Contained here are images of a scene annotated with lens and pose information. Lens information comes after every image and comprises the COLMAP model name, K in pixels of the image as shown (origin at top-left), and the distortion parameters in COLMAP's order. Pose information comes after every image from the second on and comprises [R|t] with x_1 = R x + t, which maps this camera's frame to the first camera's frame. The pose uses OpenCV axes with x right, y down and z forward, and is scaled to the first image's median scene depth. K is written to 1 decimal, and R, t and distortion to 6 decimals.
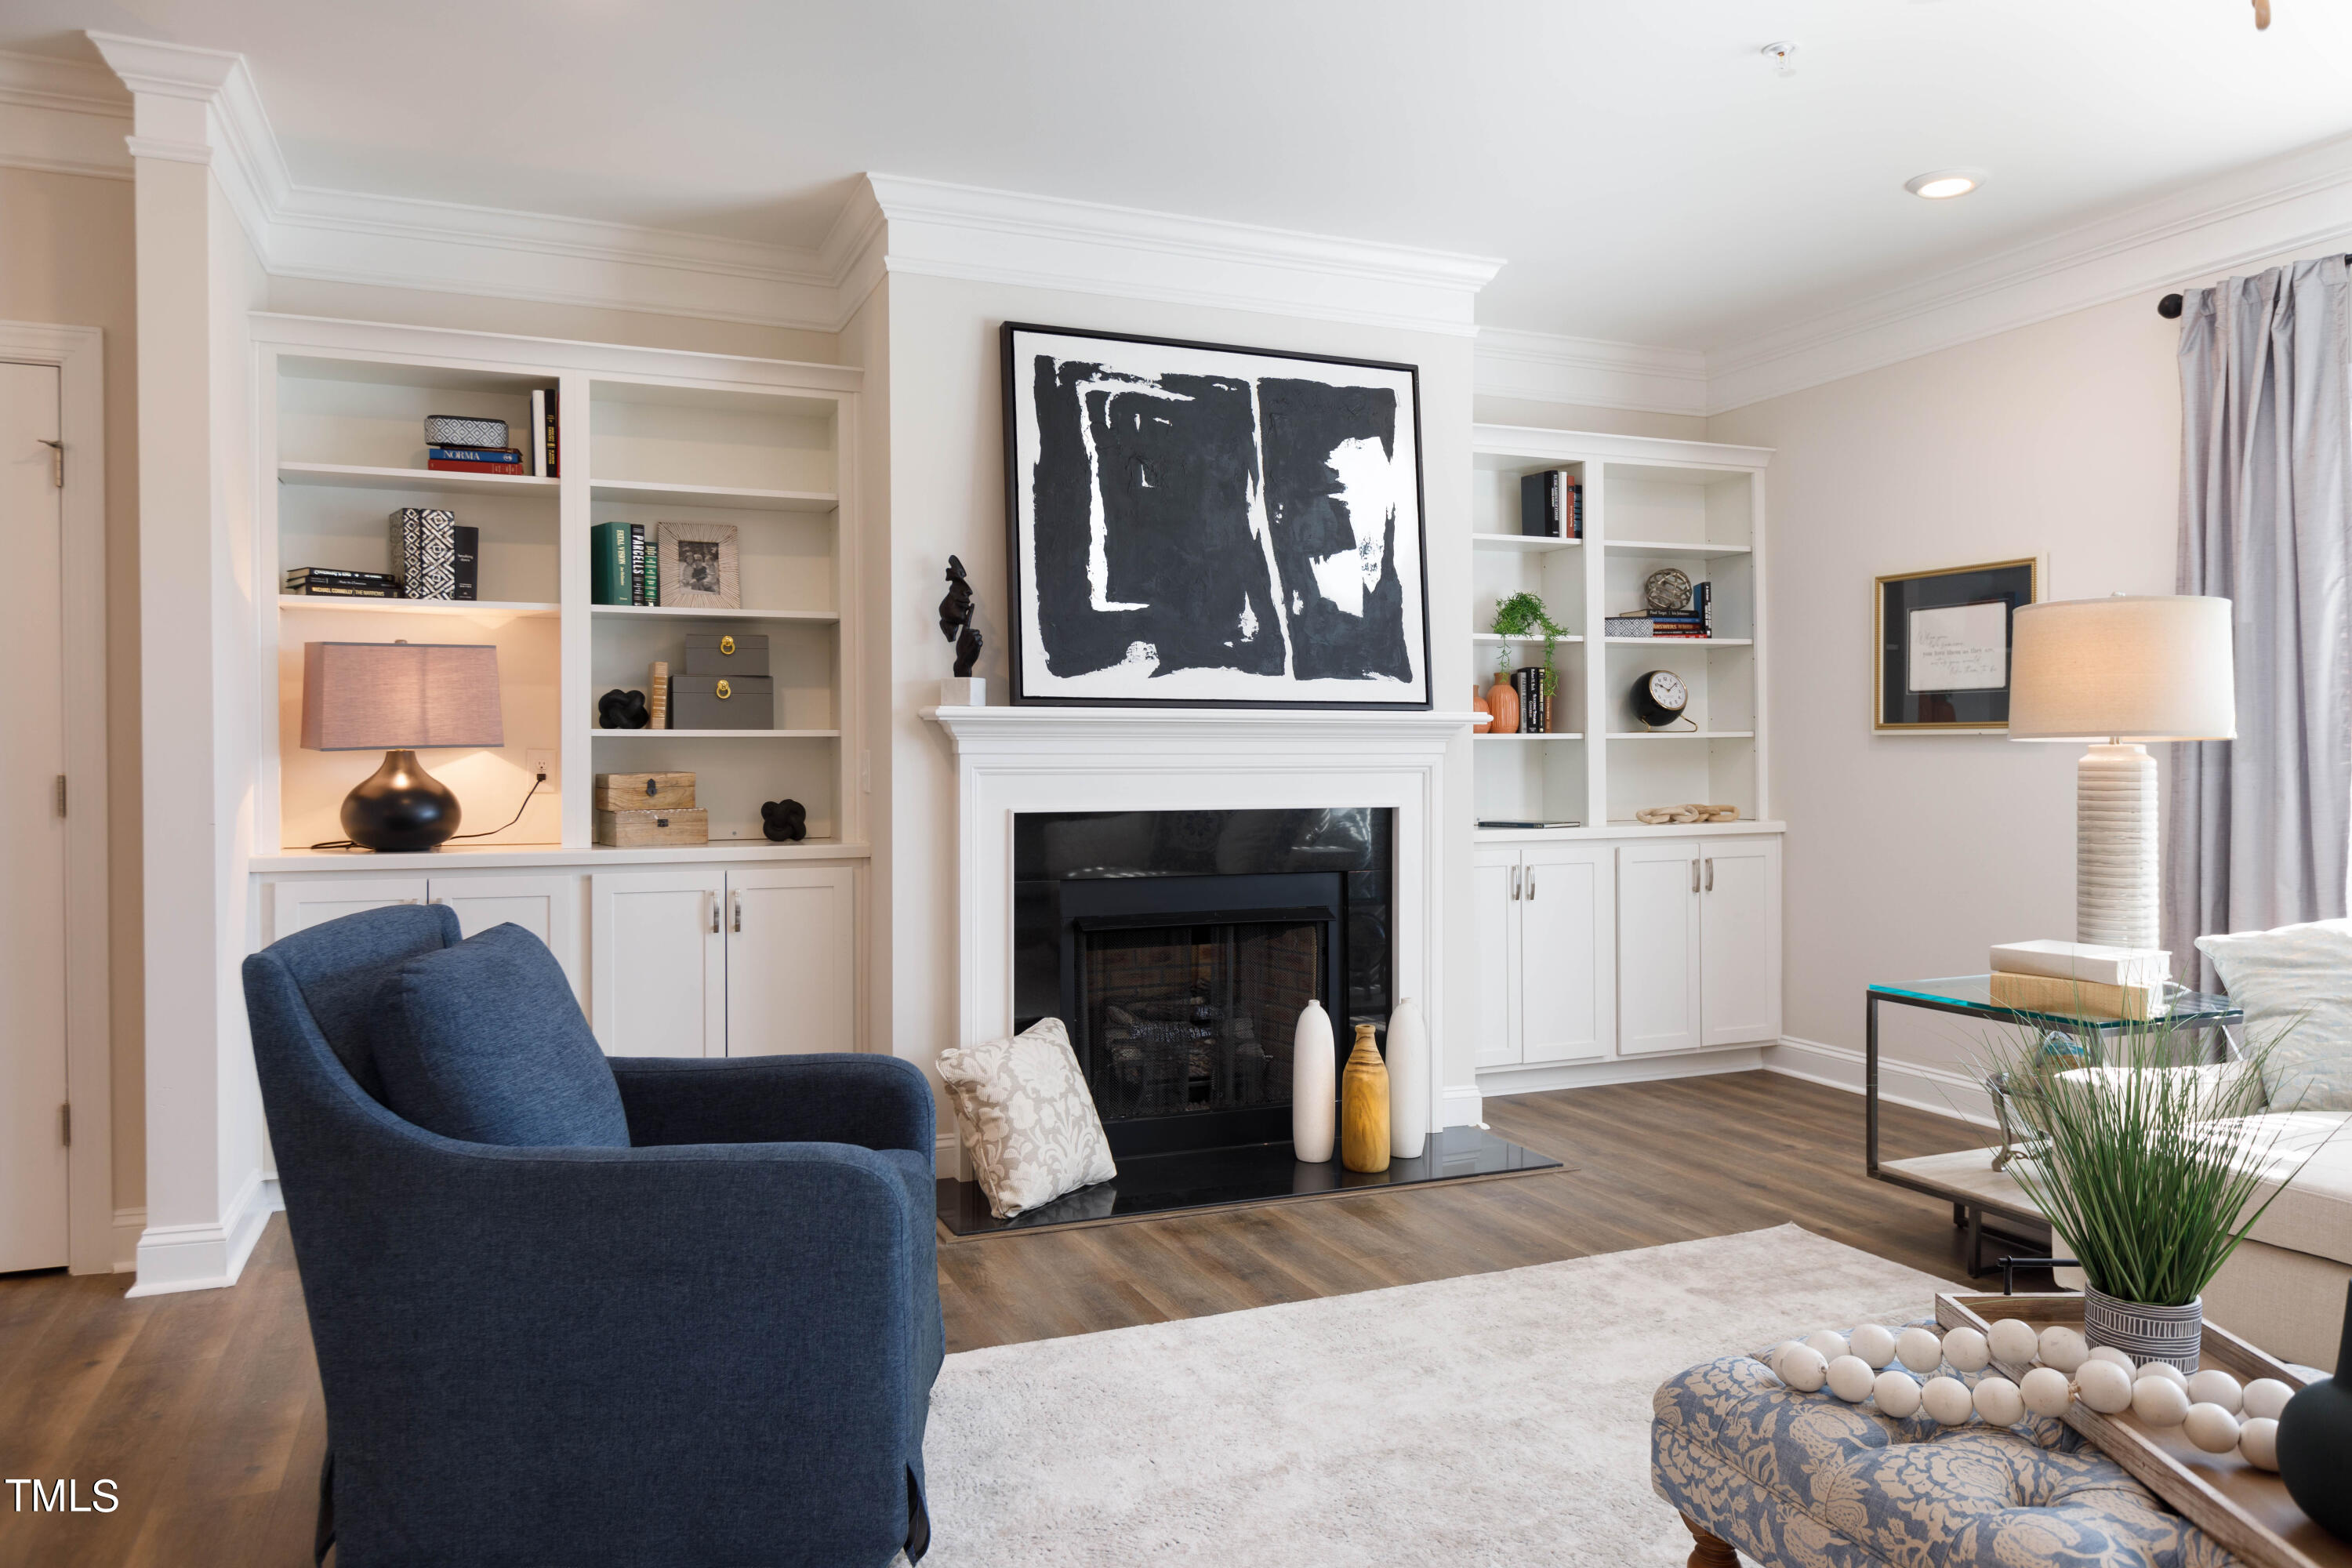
lens RADIAL K [[1576.9, 0, 1165.7], [0, 1576.9, 771.2], [0, 0, 1]] dist [0.003592, -0.006163]
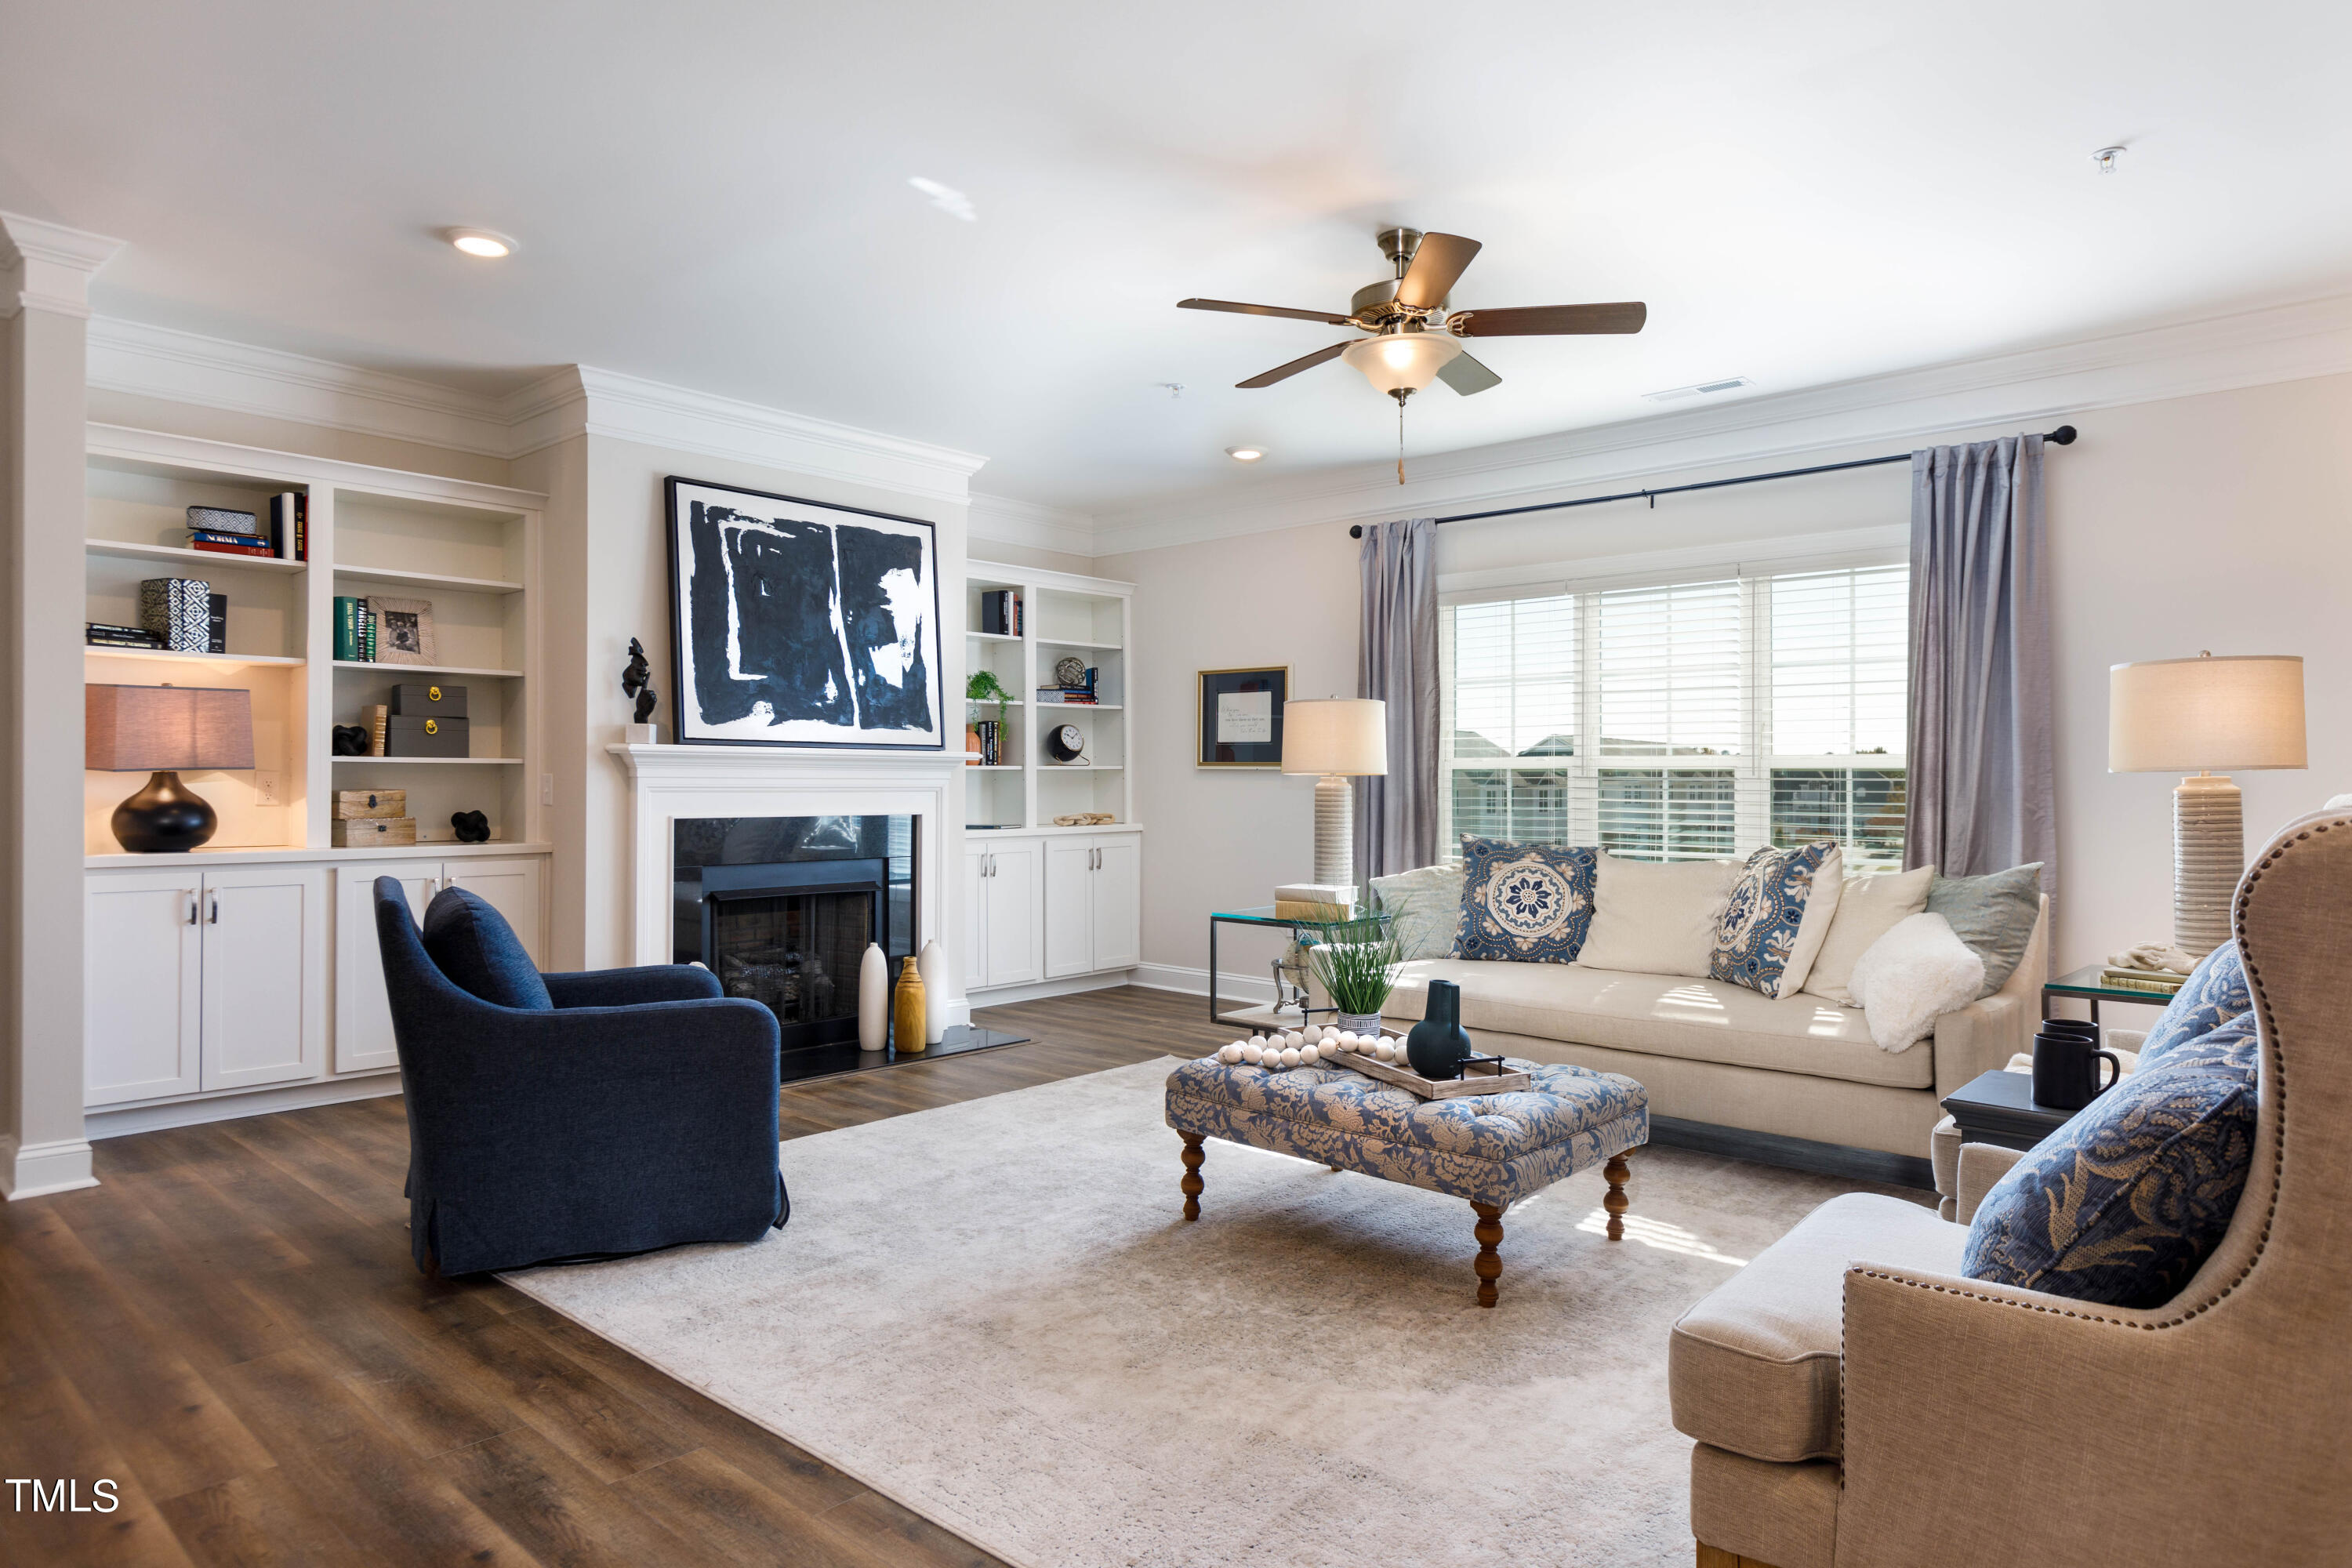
lens RADIAL K [[1407.7, 0, 1179.5], [0, 1407.7, 788.1], [0, 0, 1]] dist [-0.000411, -0.000136]
pose [[0.897118, 0.003992, 0.441774, -0.249666], [-0.002708, 0.999990, -0.003537, 0.001806], [-0.441784, 0.001977, 0.897119, -0.348049]]
